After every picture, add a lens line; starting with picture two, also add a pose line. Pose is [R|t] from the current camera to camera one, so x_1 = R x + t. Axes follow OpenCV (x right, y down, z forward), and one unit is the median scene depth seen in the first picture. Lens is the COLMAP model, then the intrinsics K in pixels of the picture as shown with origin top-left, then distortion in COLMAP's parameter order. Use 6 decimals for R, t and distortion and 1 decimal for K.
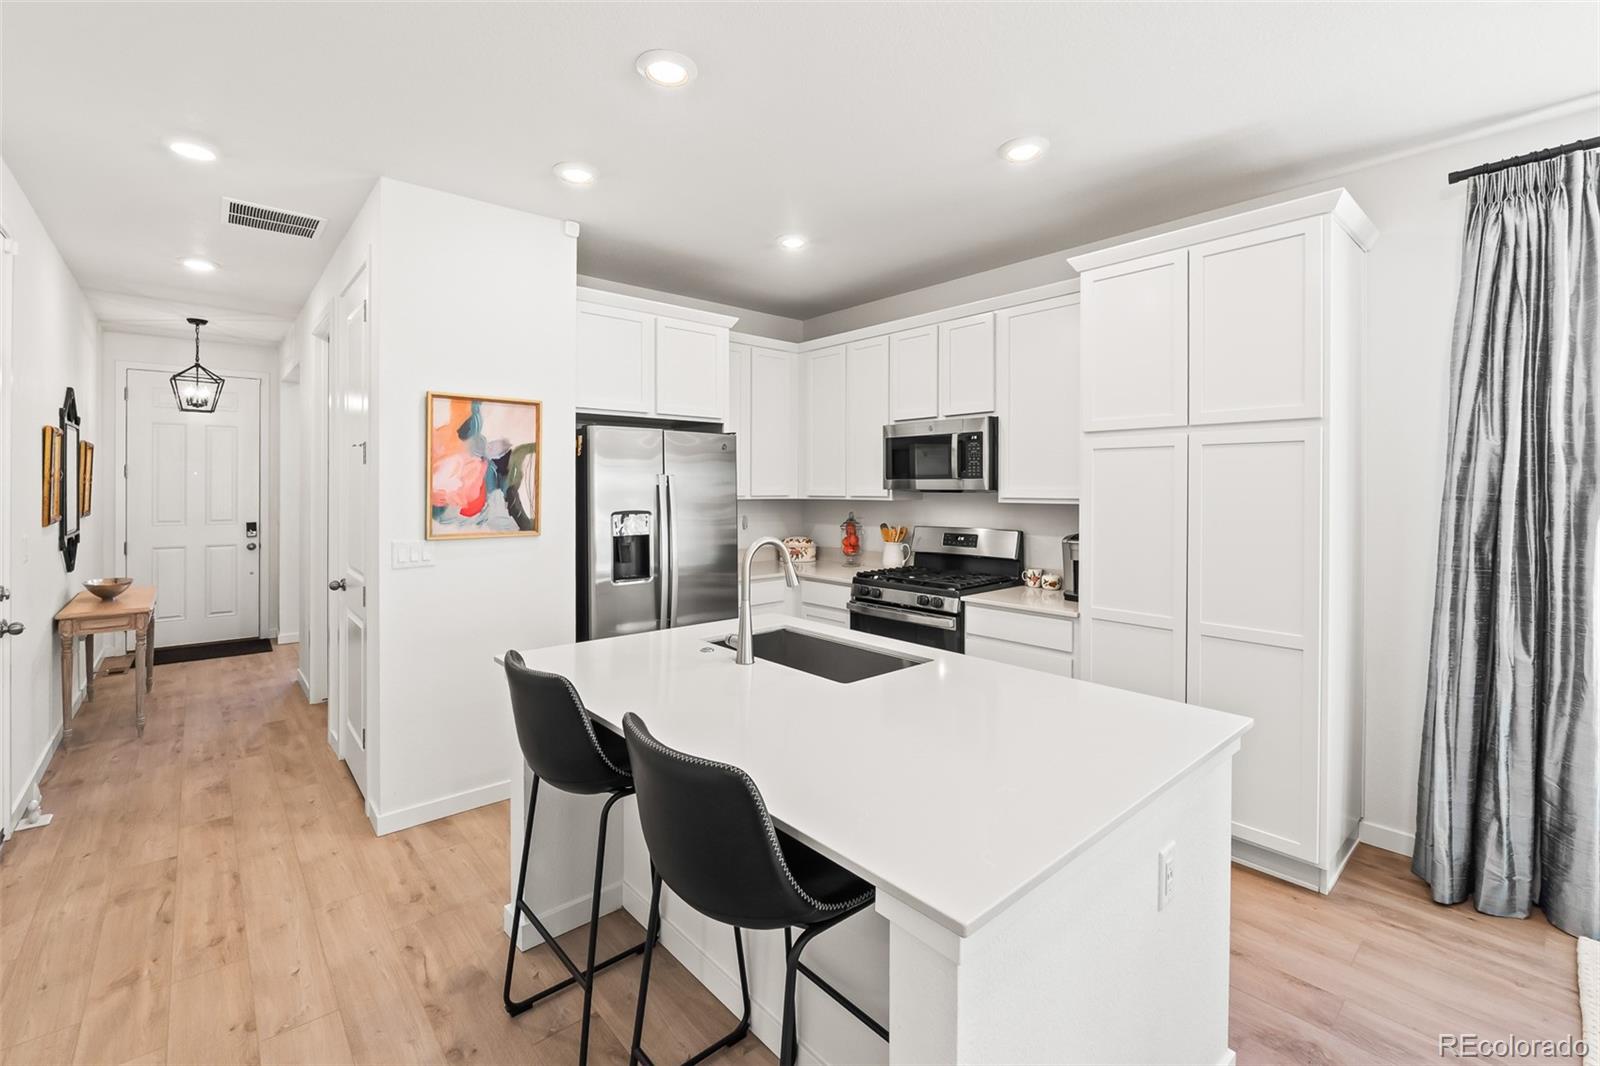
lens RADIAL K [[689.9, 0, 801.7], [0, 689.9, 489.3], [0, 0, 1]] dist [-0.006608, 0.000149]
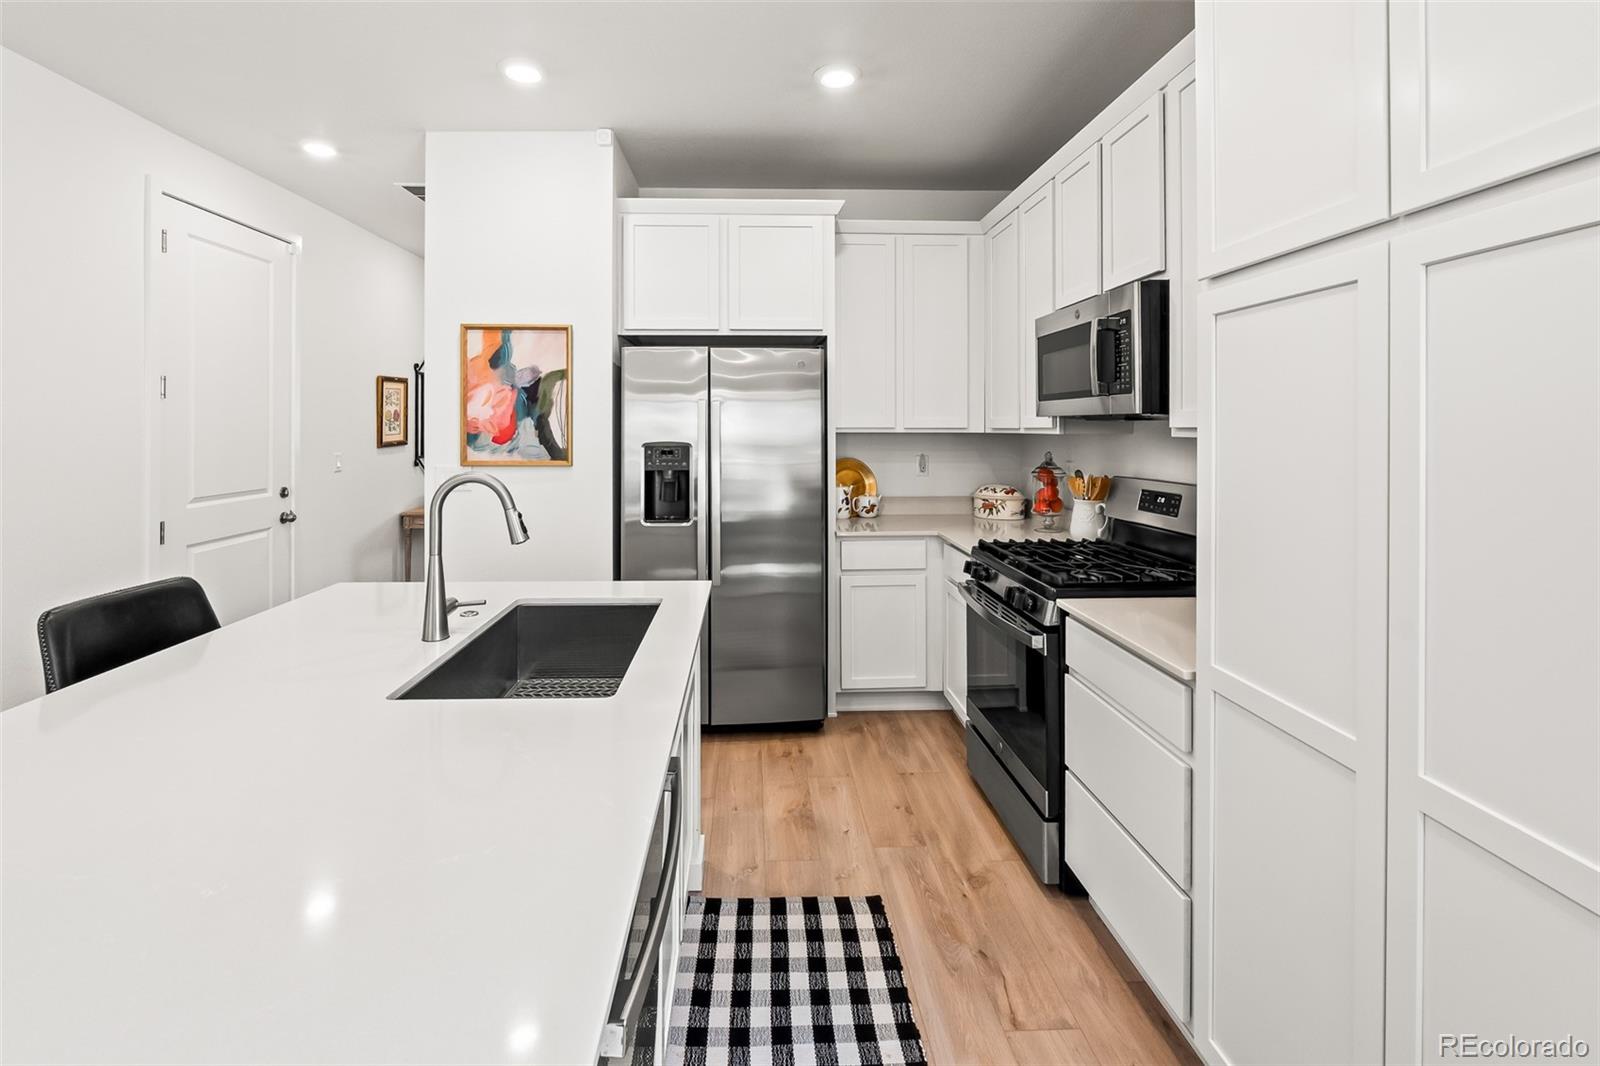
lens RADIAL K [[705.7, 0, 774.8], [0, 705.7, 424.3], [0, 0, 1]] dist [-0.000810, -0.000214]
pose [[0.771067, -0.003345, -0.636746, 0.399829], [-0.000987, 0.999979, -0.006449, 0.013346], [0.636754, 0.005601, 0.771047, 0.374014]]
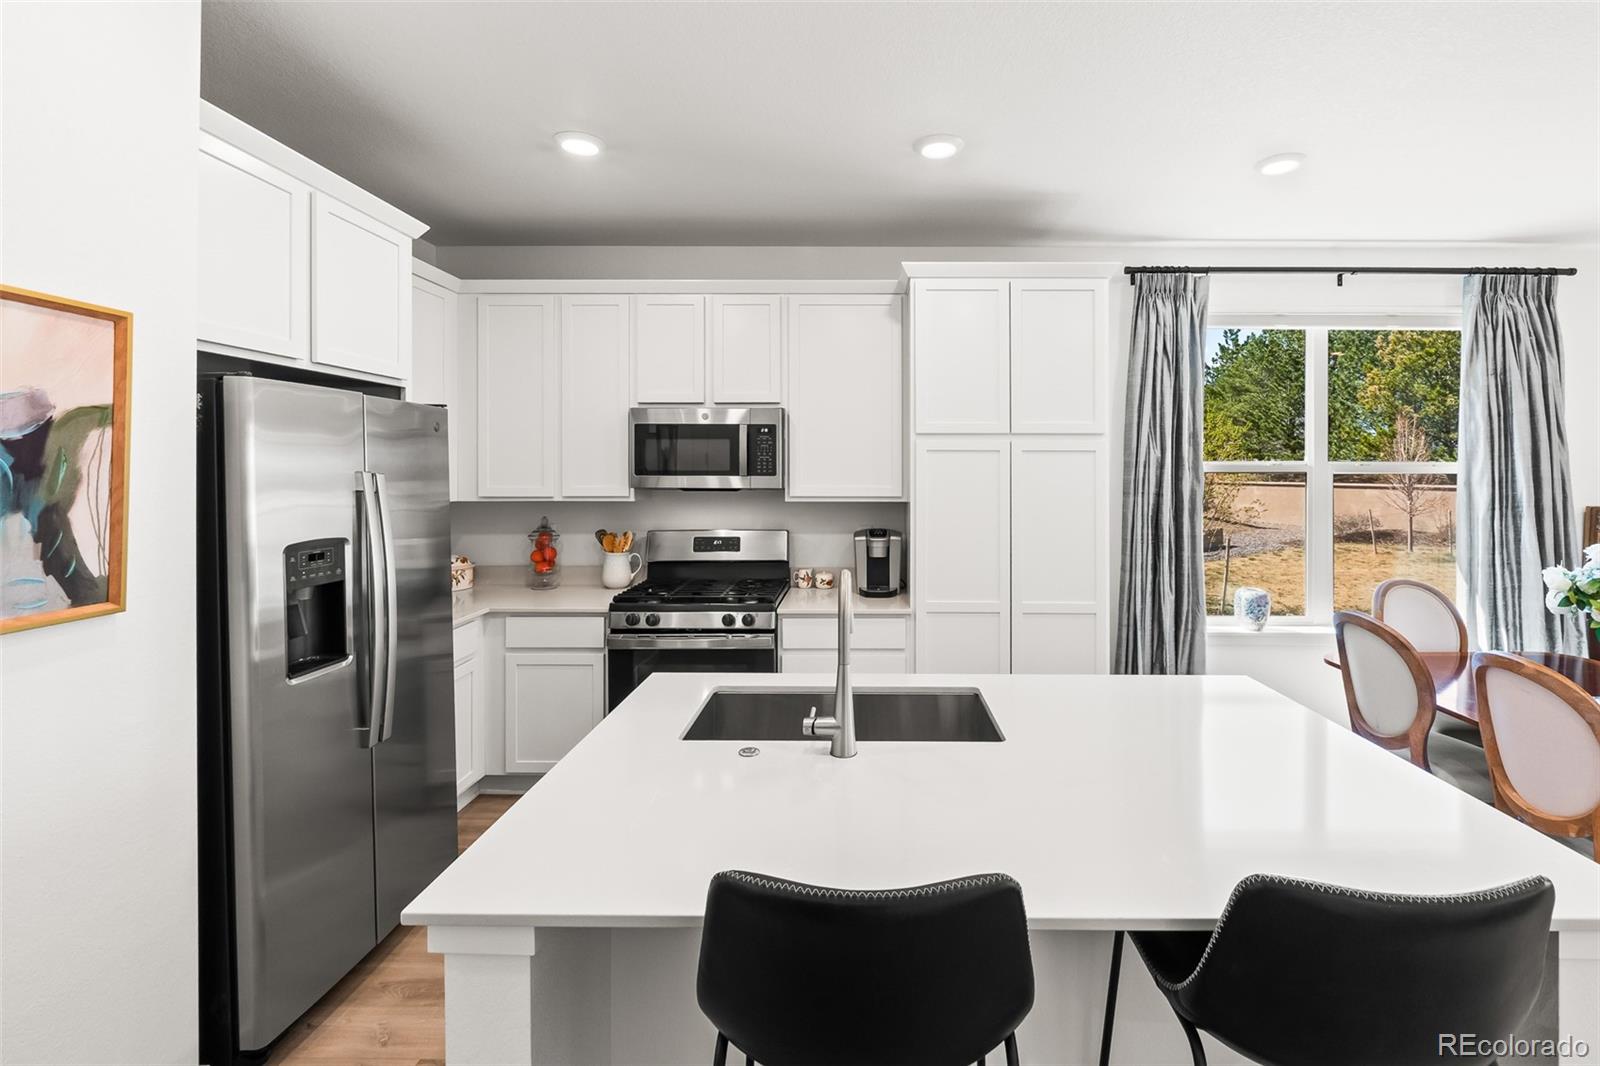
lens RADIAL K [[699.5, 0, 866.8], [0, 699.5, 469.5], [0, 0, 1]] dist [-0.004491, -0.000639]
pose [[0.662107, 0.002049, 0.749407, -0.348126], [0.001195, 0.999992, -0.003790, -0.020177], [-0.749409, 0.003405, 0.662099, 0.295431]]
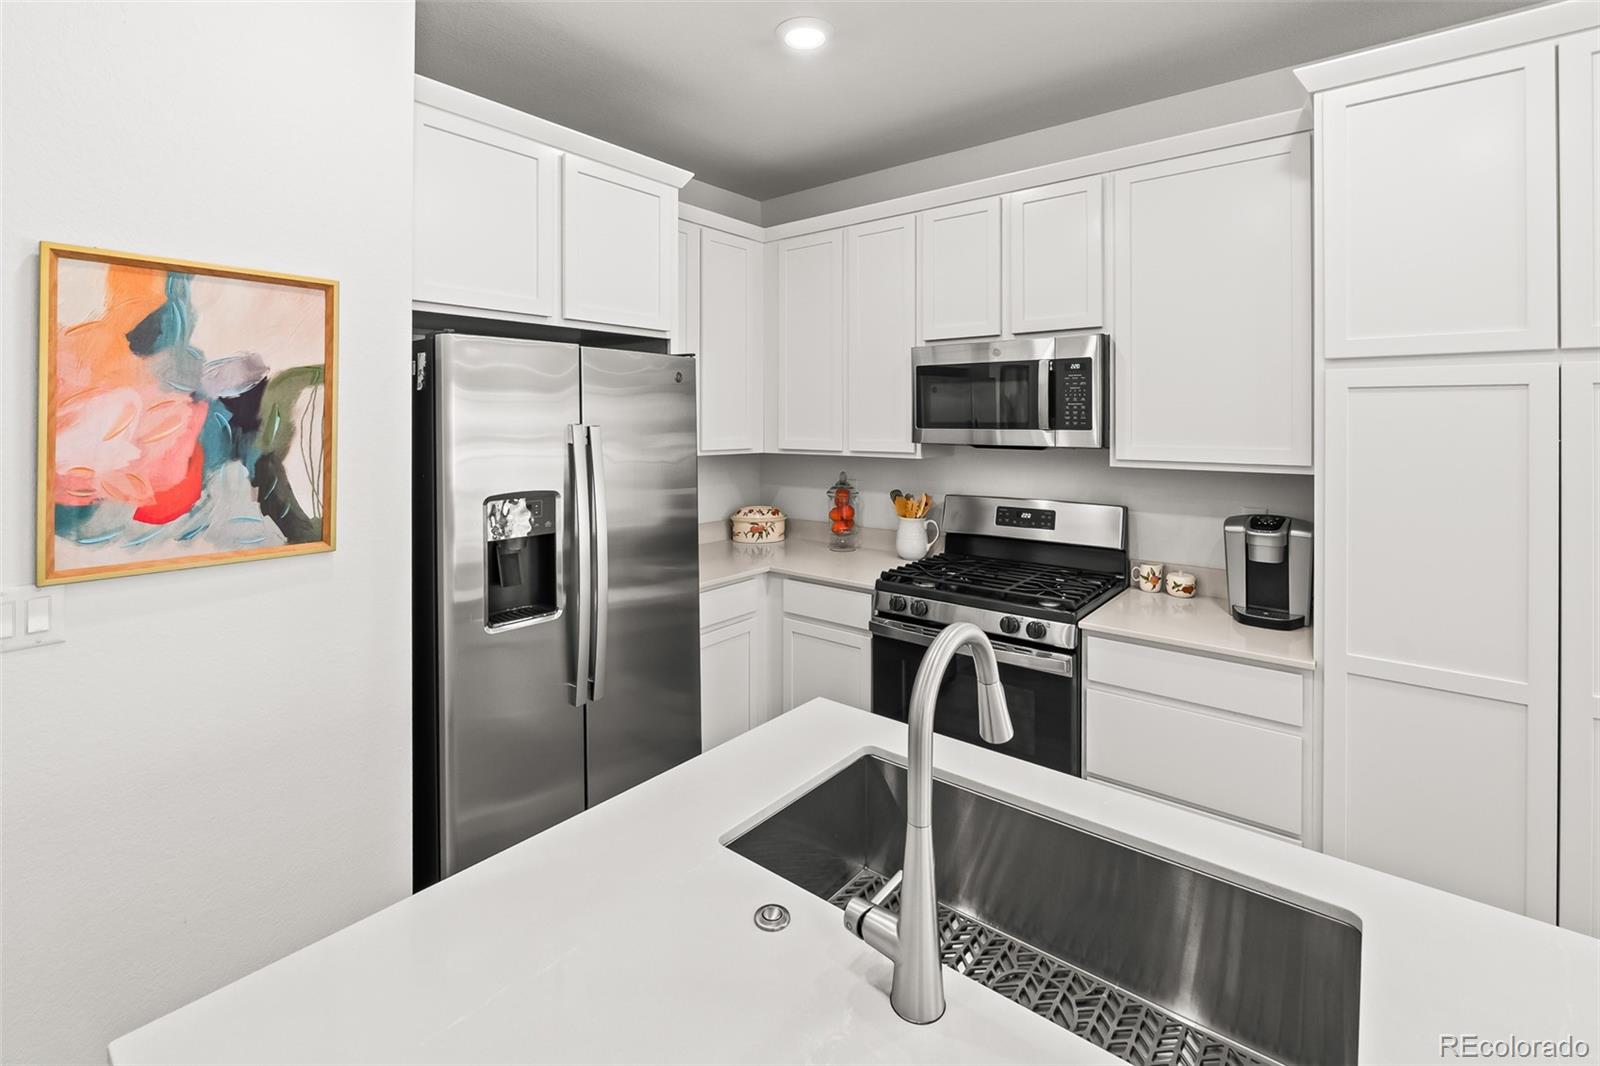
lens RADIAL K [[717.0, 0, 800.9], [0, 717.0, 419.9], [0, 0, 1]] dist [-0.005709, -0.000502]
pose [[0.986435, 0.000894, 0.164148, -0.115194], [-0.000480, 0.999997, -0.002561, -0.023097], [-0.164149, 0.002447, 0.986432, 0.379522]]
